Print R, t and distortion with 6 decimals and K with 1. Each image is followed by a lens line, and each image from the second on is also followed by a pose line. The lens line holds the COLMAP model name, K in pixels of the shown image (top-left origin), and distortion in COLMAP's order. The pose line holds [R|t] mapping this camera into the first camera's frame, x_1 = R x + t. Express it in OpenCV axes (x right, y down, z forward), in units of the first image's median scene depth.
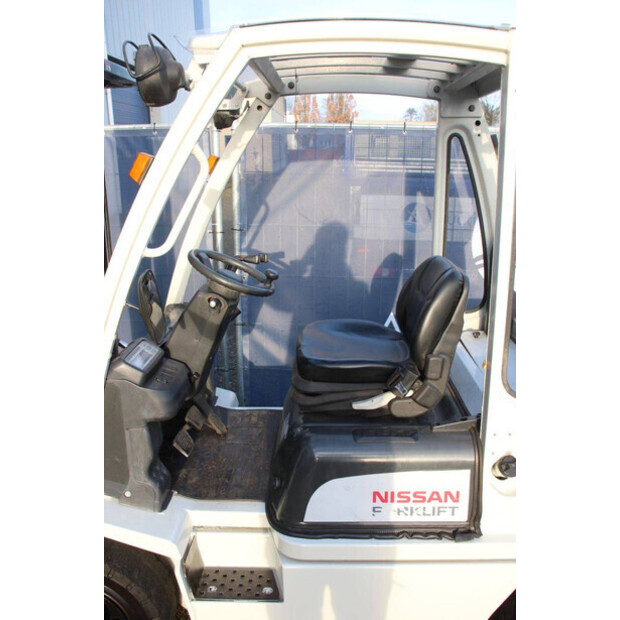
lens RADIAL K [[566.3, 0, 319.1], [0, 566.3, 311.0], [0, 0, 1]] dist [-0.099719, 0.003701]
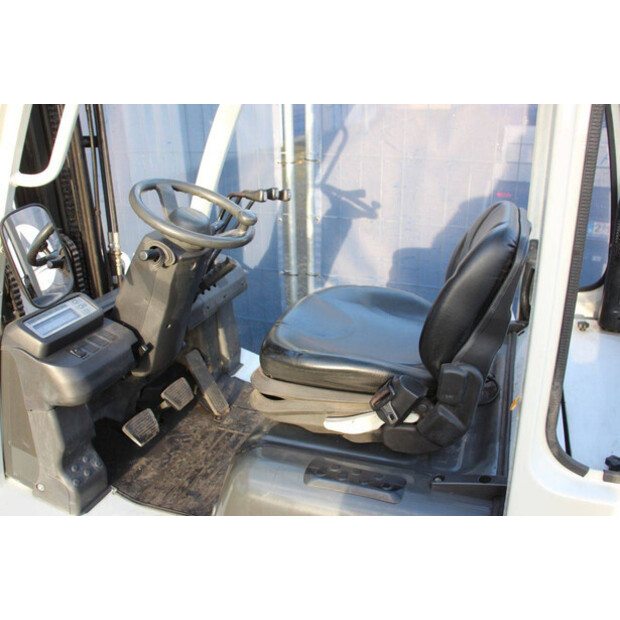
lens RADIAL K [[566.3, 0, 319.1], [0, 566.3, 311.0], [0, 0, 1]] dist [-0.099719, 0.003701]
pose [[0.950976, 0.100017, -0.292646, 0.229628], [-0.069021, 0.991032, 0.114416, -0.038118], [0.301465, -0.088608, 0.949351, 0.372373]]
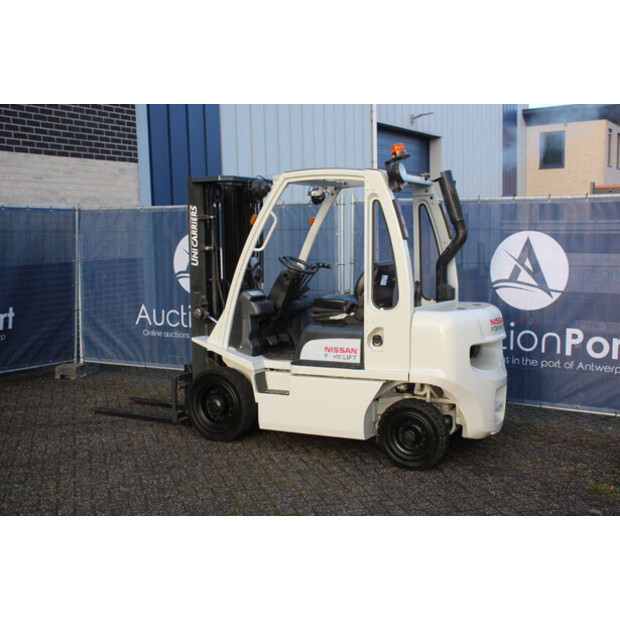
lens RADIAL K [[806.6, 0, 310.0], [0, 806.6, 310.0], [0, 0, 1]] dist [-0.007474, -0.003482]
pose [[0.883075, 0.035041, -0.467921, 1.532064], [-0.117680, 0.981876, -0.148560, 0.634115], [0.454235, 0.186254, 0.871194, -1.940372]]
